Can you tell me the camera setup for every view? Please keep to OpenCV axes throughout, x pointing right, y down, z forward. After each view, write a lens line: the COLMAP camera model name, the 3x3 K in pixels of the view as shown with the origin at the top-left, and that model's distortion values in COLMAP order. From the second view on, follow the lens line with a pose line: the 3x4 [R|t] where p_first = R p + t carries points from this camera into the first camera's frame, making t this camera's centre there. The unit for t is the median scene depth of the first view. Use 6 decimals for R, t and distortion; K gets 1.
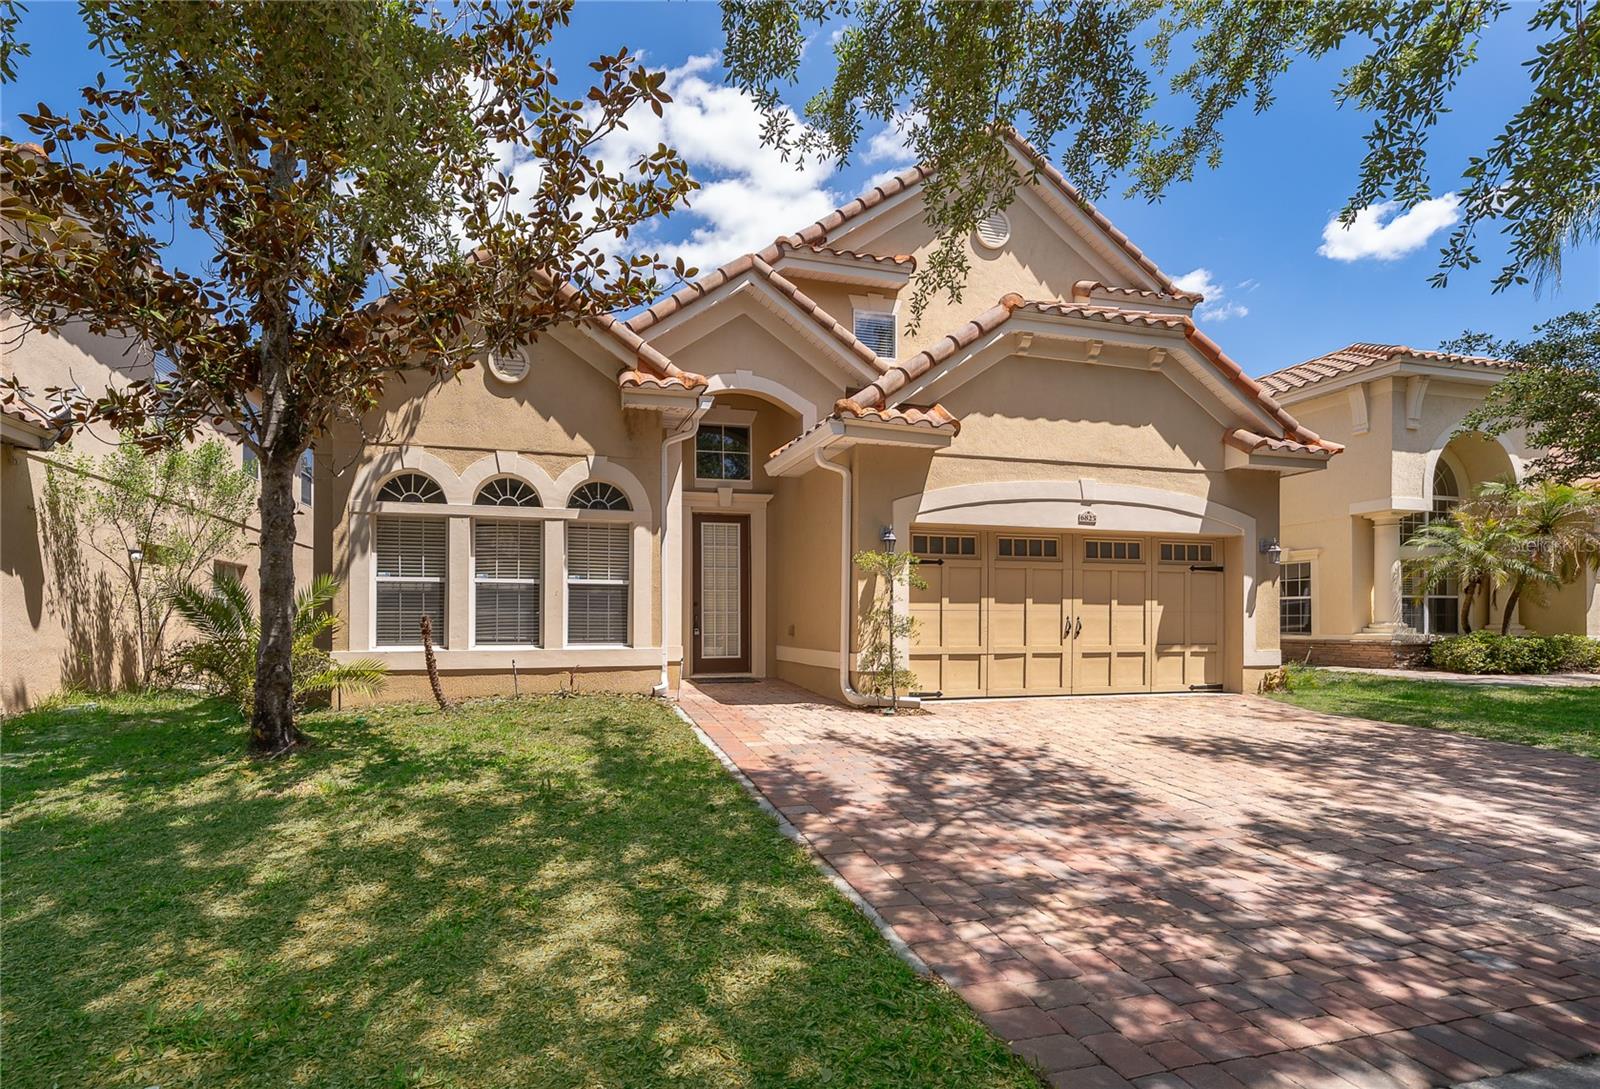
lens RADIAL K [[752.2, 0, 750.9], [0, 752.2, 615.6], [0, 0, 1]] dist [-0.000913, 0.000342]
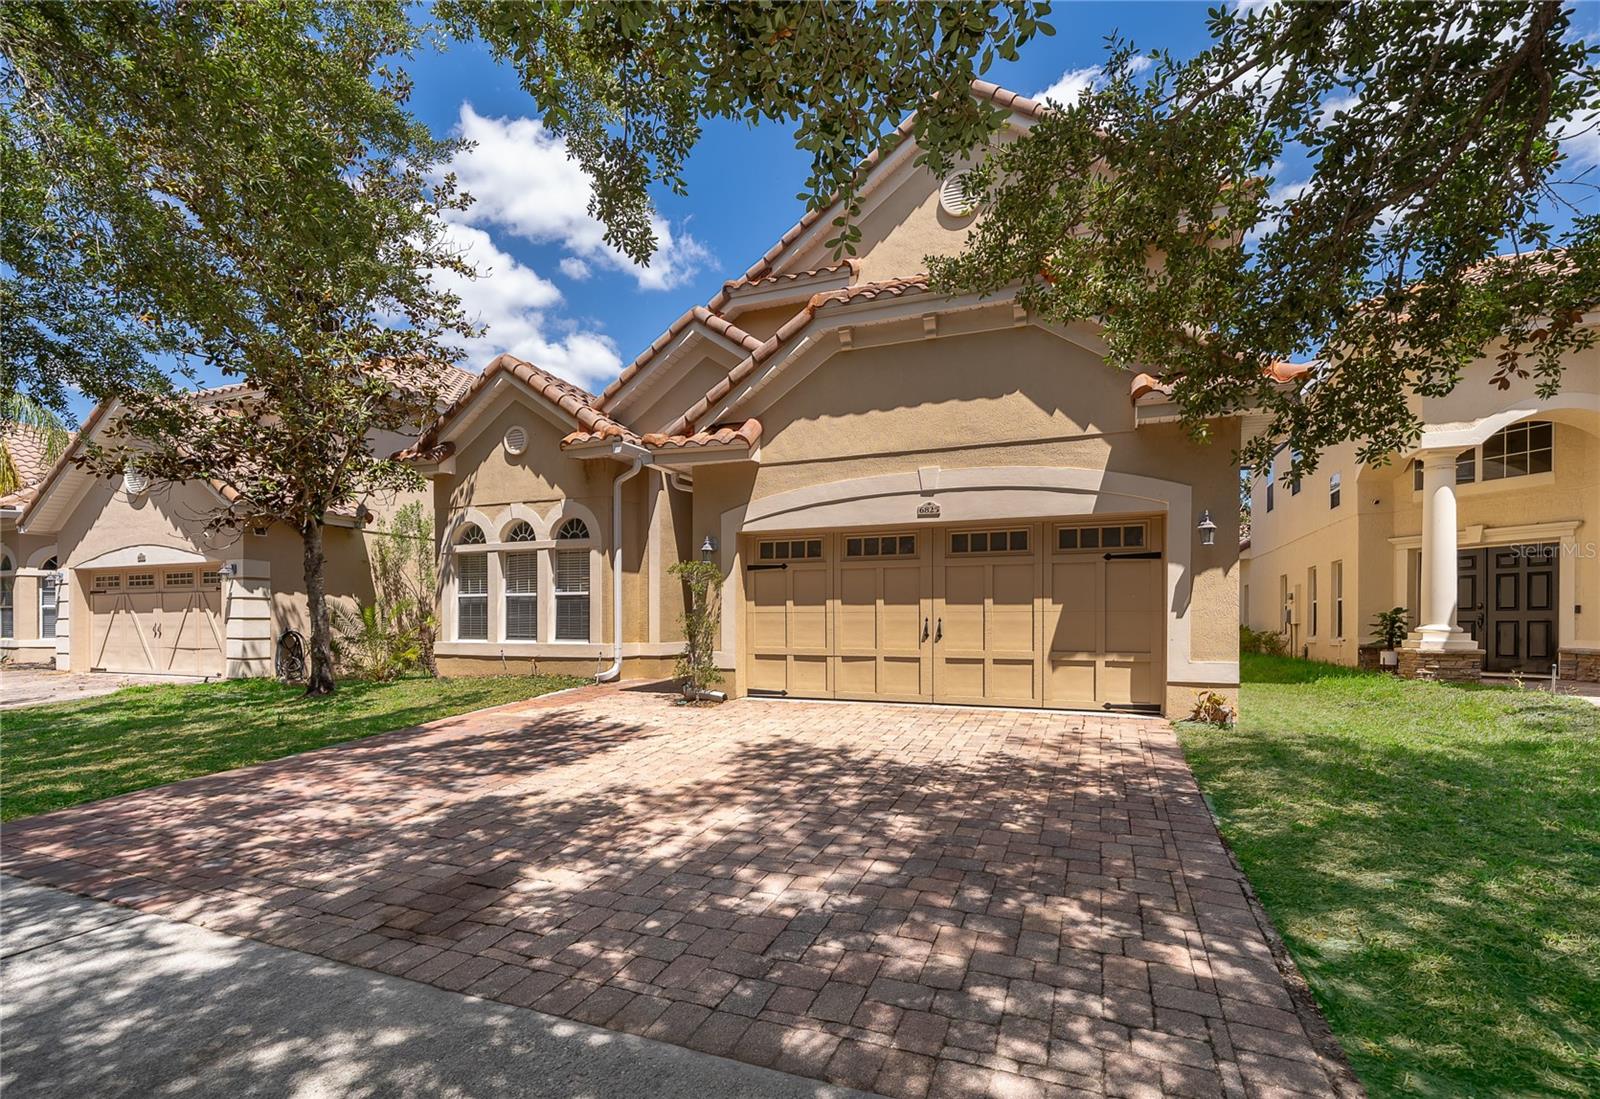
lens RADIAL K [[753.6, 0, 803.3], [0, 753.6, 627.4], [0, 0, 1]] dist [-0.000677, -0.000606]
pose [[0.794522, 0.003469, -0.607225, 0.944788], [0.004545, 0.999922, 0.011660, 0.001578], [0.607218, -0.012024, 0.794444, 0.192089]]
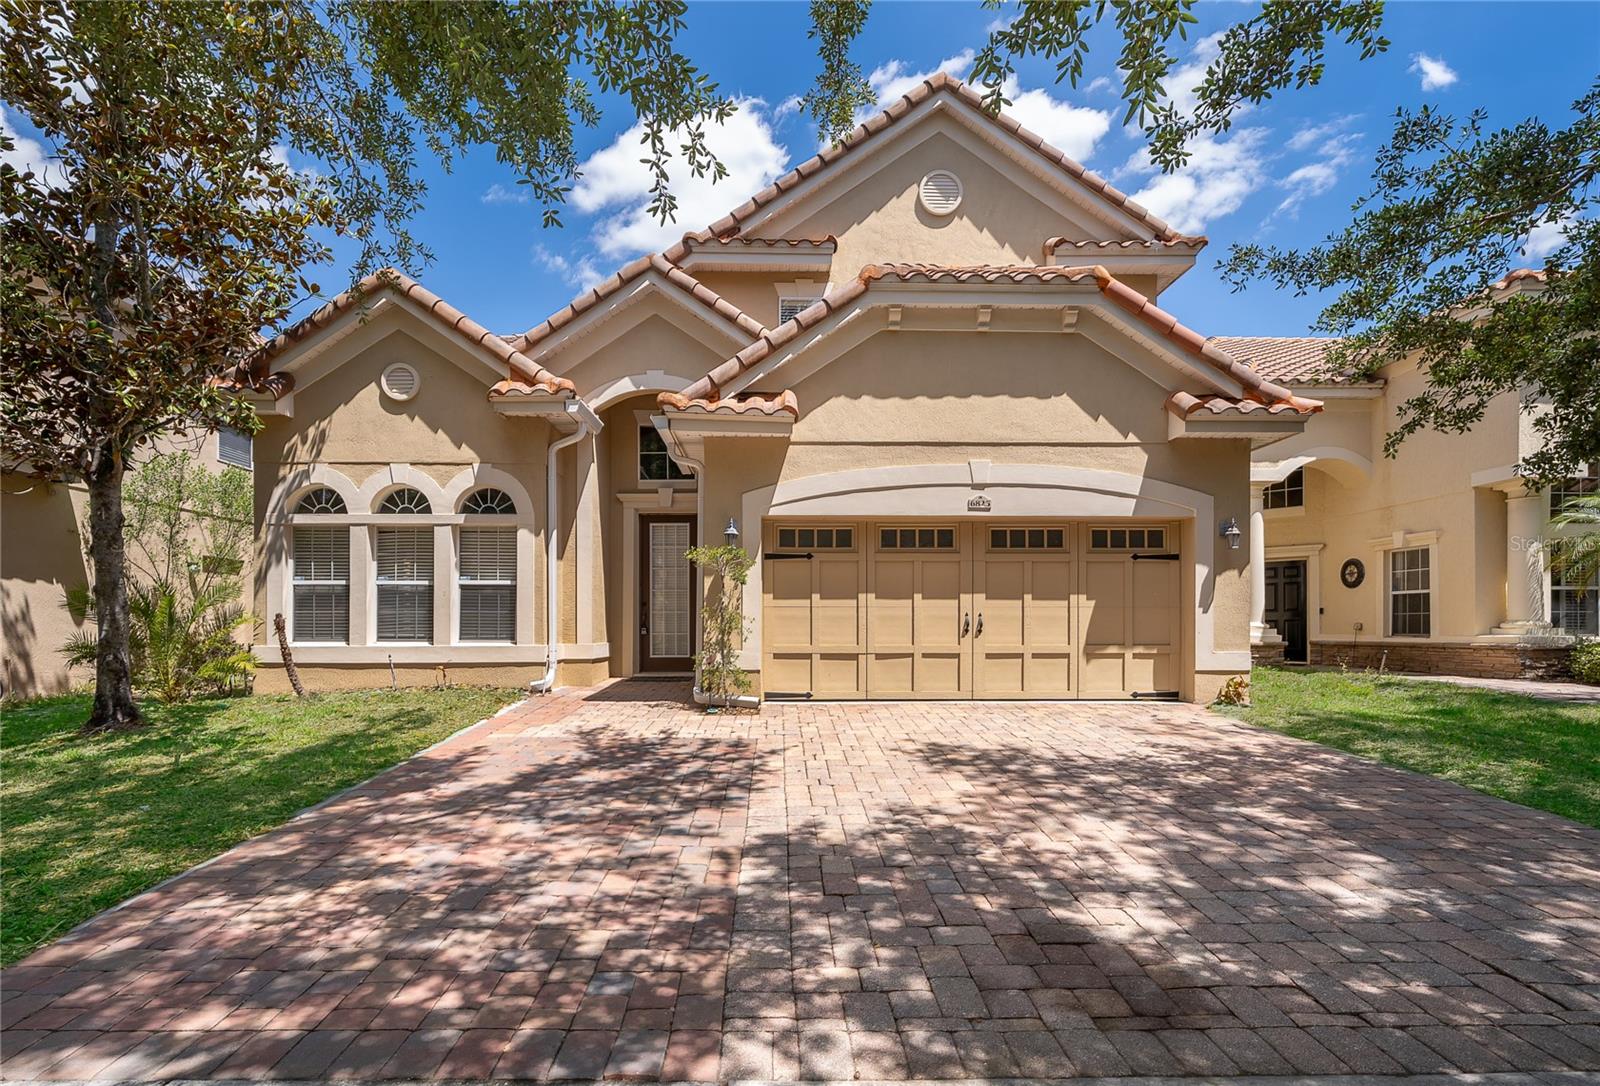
lens RADIAL K [[763.2, 0, 801.4], [0, 763.2, 623.6], [0, 0, 1]] dist [-0.000680, 0.000083]
pose [[0.970688, -0.002471, -0.240331, 0.492409], [0.003240, 0.999991, 0.002804, 0.011771], [0.240322, -0.003501, 0.970687, 0.064655]]
